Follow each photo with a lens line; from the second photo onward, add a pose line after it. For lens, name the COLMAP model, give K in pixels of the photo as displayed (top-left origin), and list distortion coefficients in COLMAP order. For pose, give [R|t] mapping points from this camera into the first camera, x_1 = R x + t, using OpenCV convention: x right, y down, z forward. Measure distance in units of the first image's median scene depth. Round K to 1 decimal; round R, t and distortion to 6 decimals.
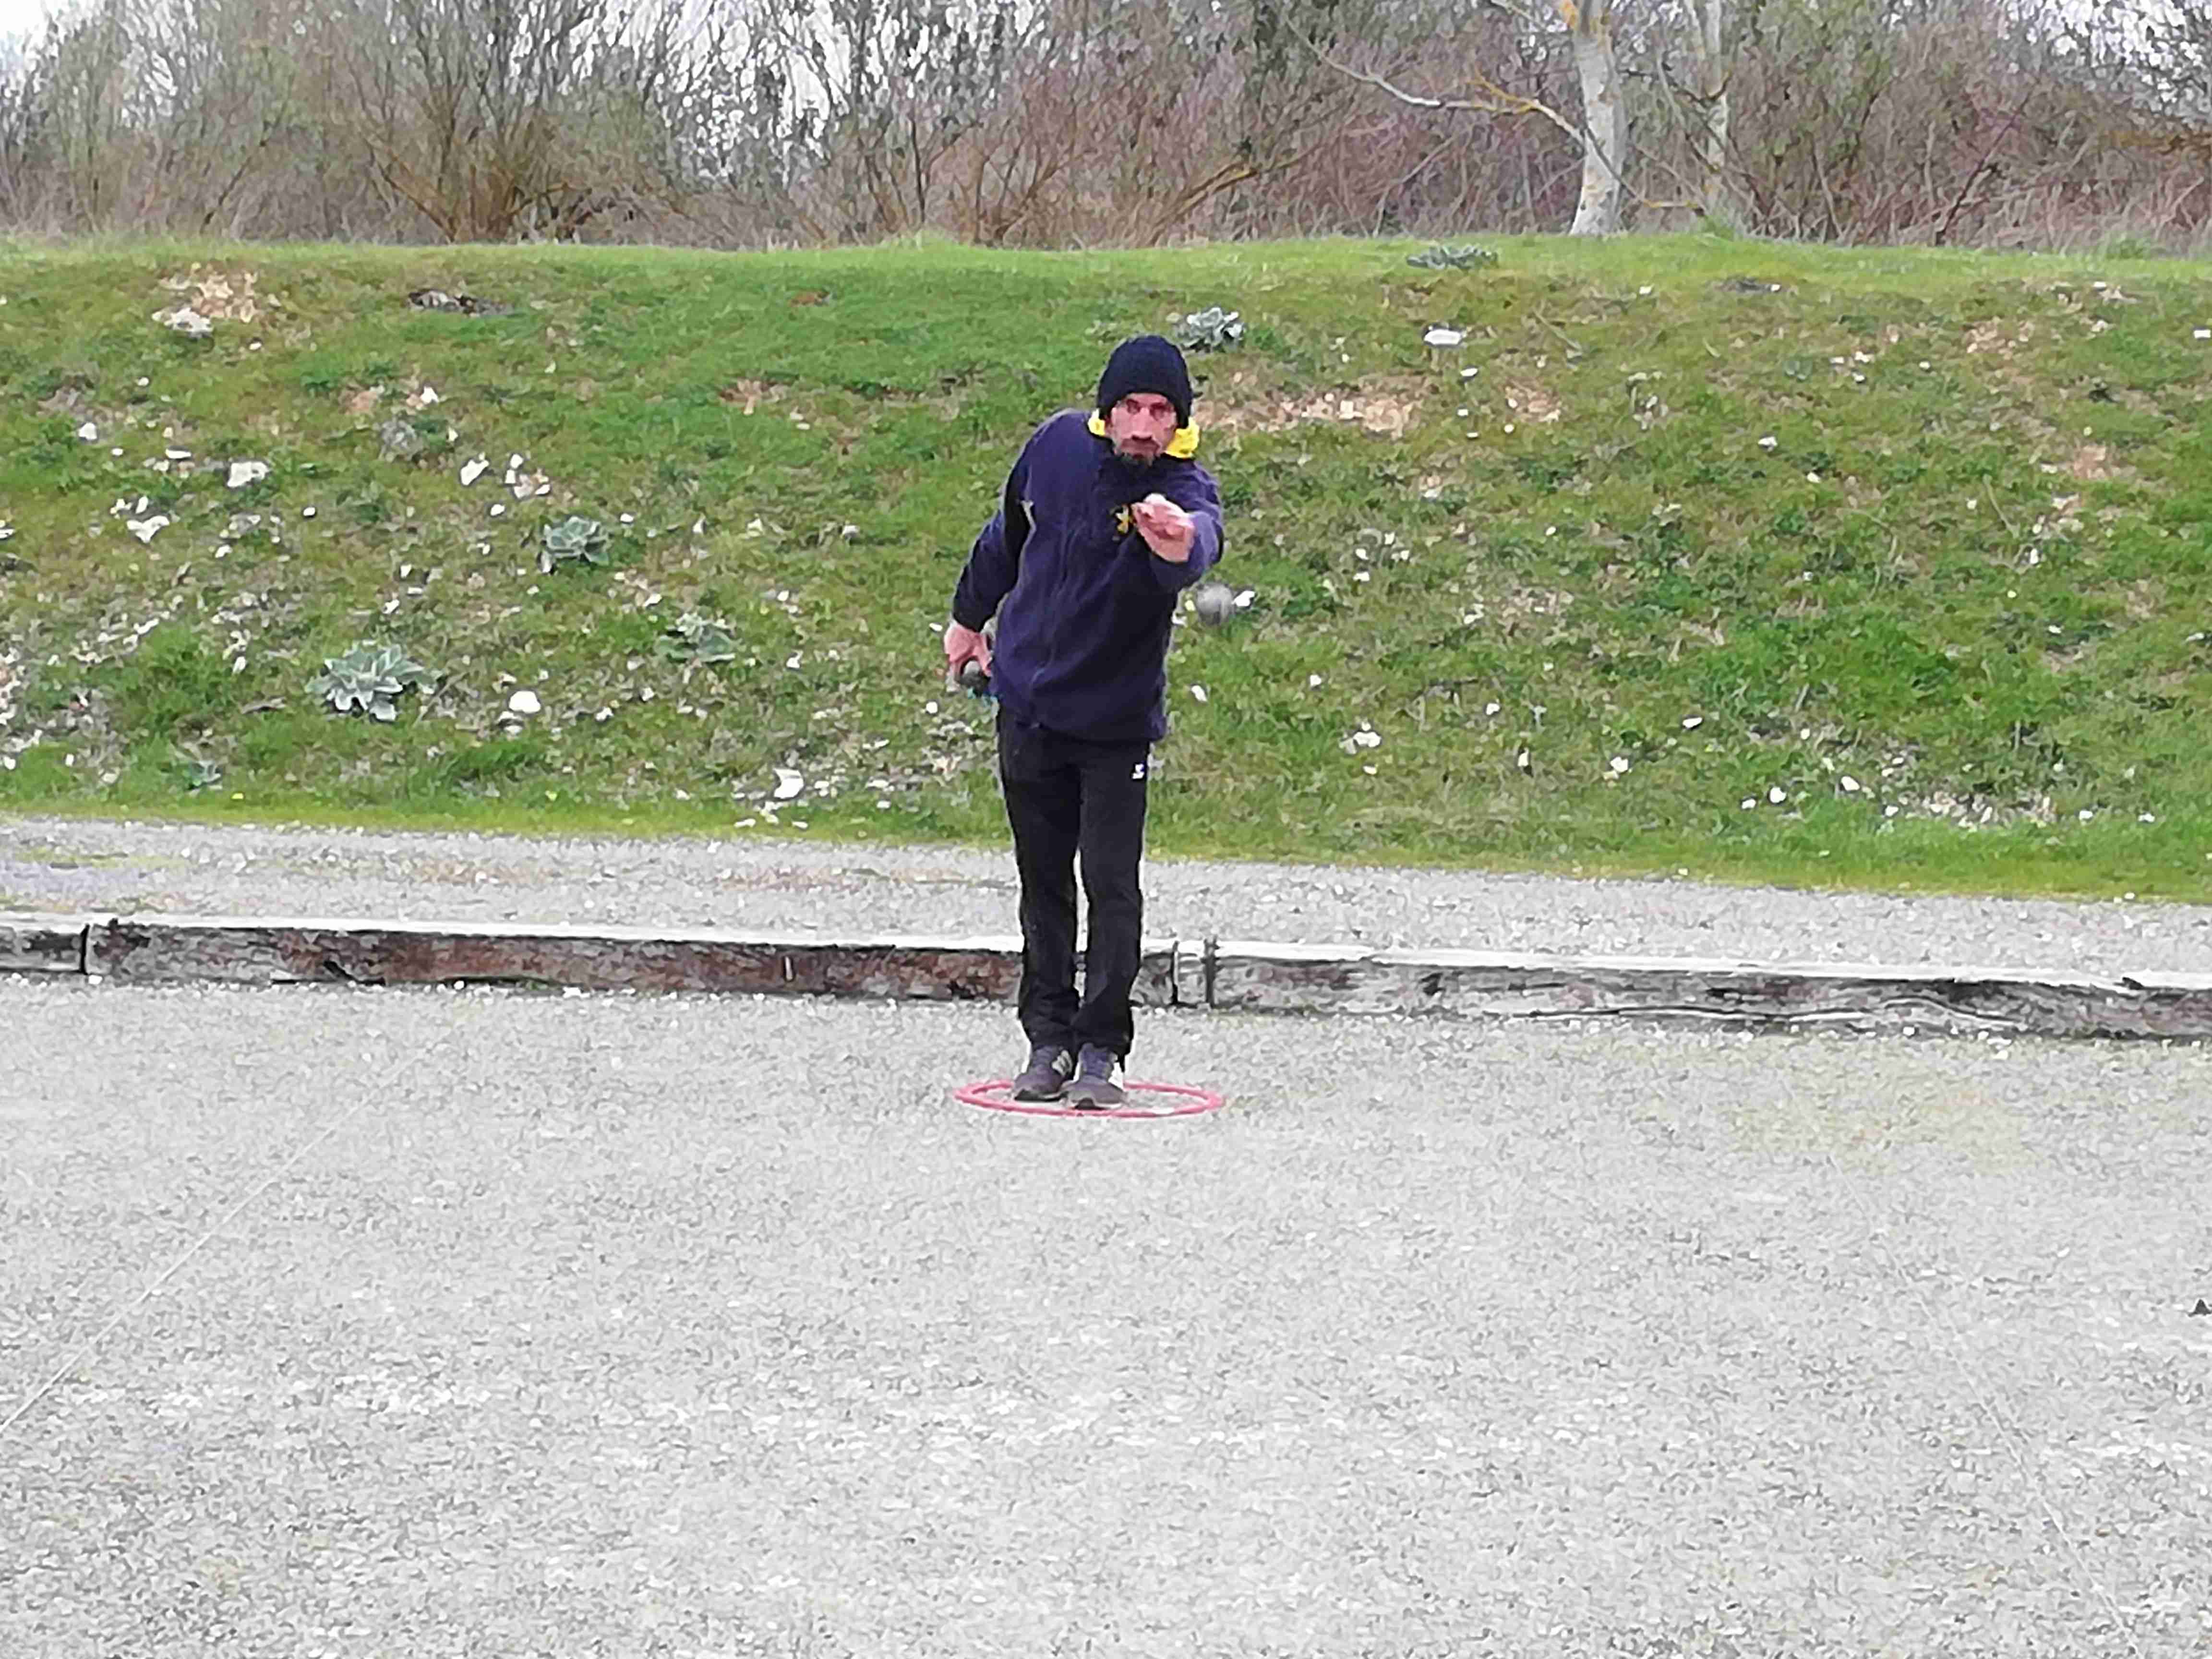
lens RADIAL K [[6058.8, 0, 1088.5], [0, 6058.8, 824.0], [0, 0, 1]] dist [0.107130, 0.000000]
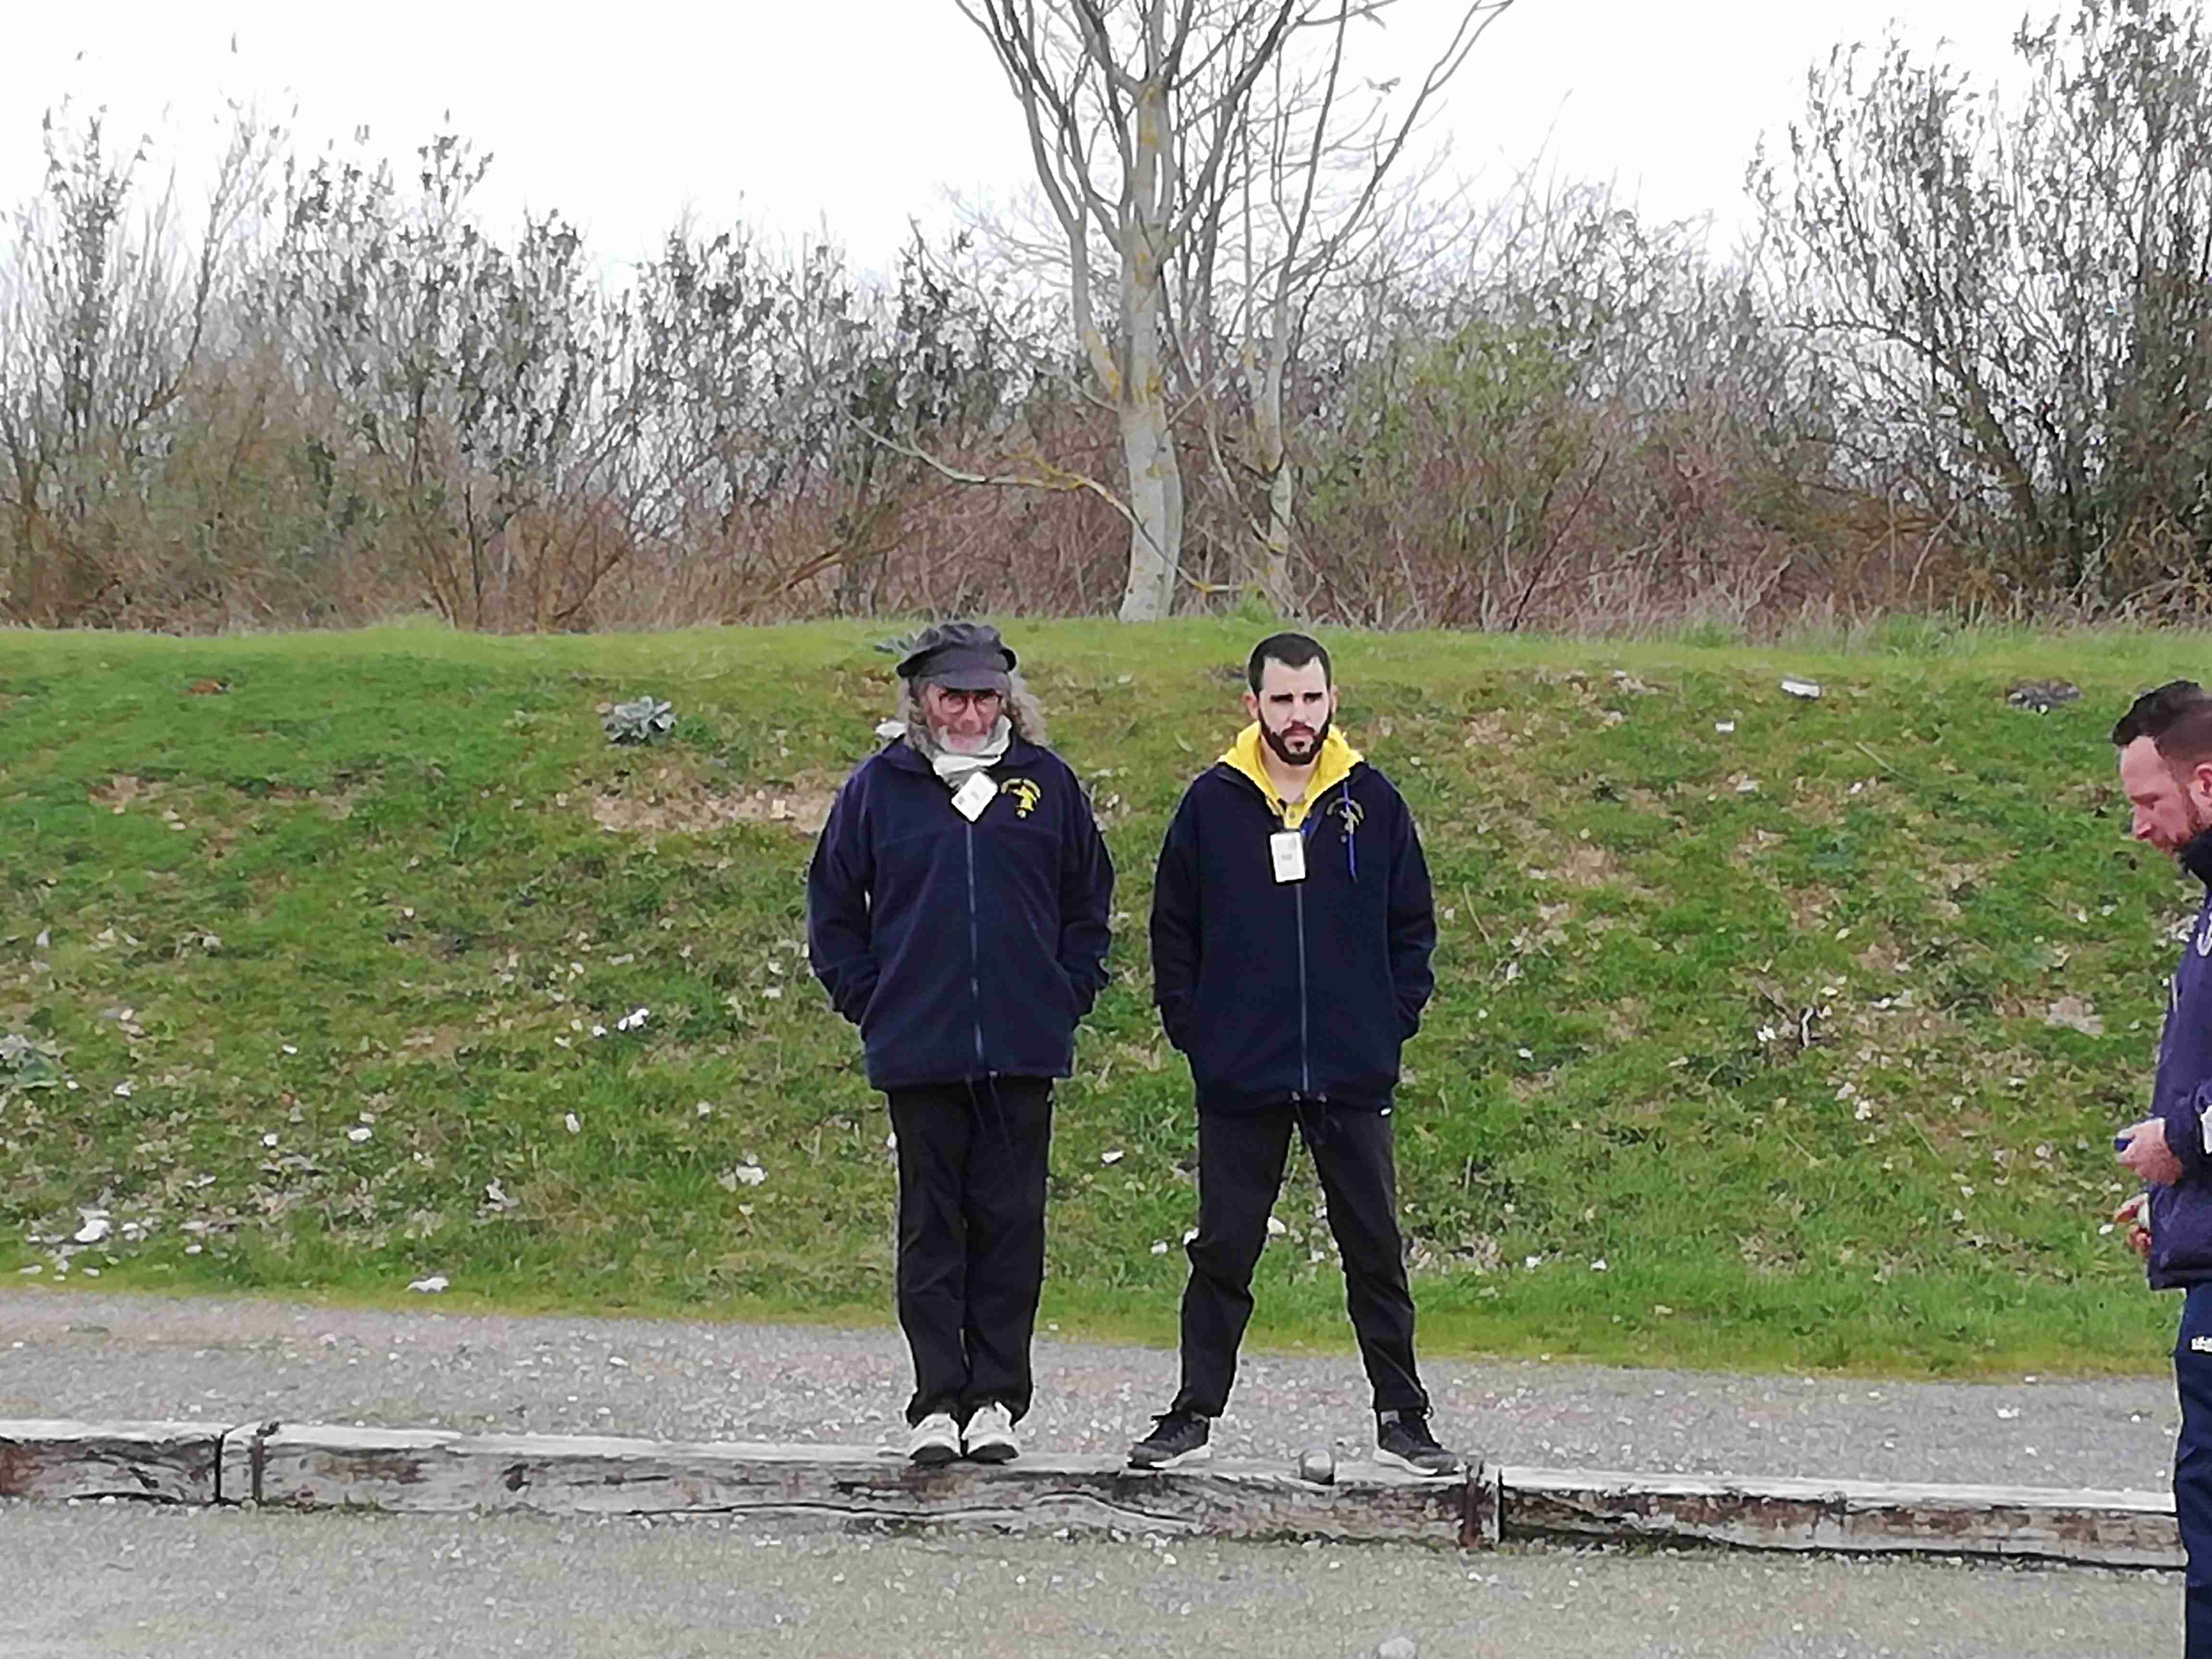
lens RADIAL K [[6057.6, 0, 1114.6], [0, 6057.6, 819.8], [0, 0, 1]] dist [0.110768, 0.000000]
pose [[0.999883, 0.000231, -0.015272, 0.112491], [-0.001242, 0.997804, -0.066222, -0.006978], [0.015223, 0.066233, 0.997688, 0.100612]]
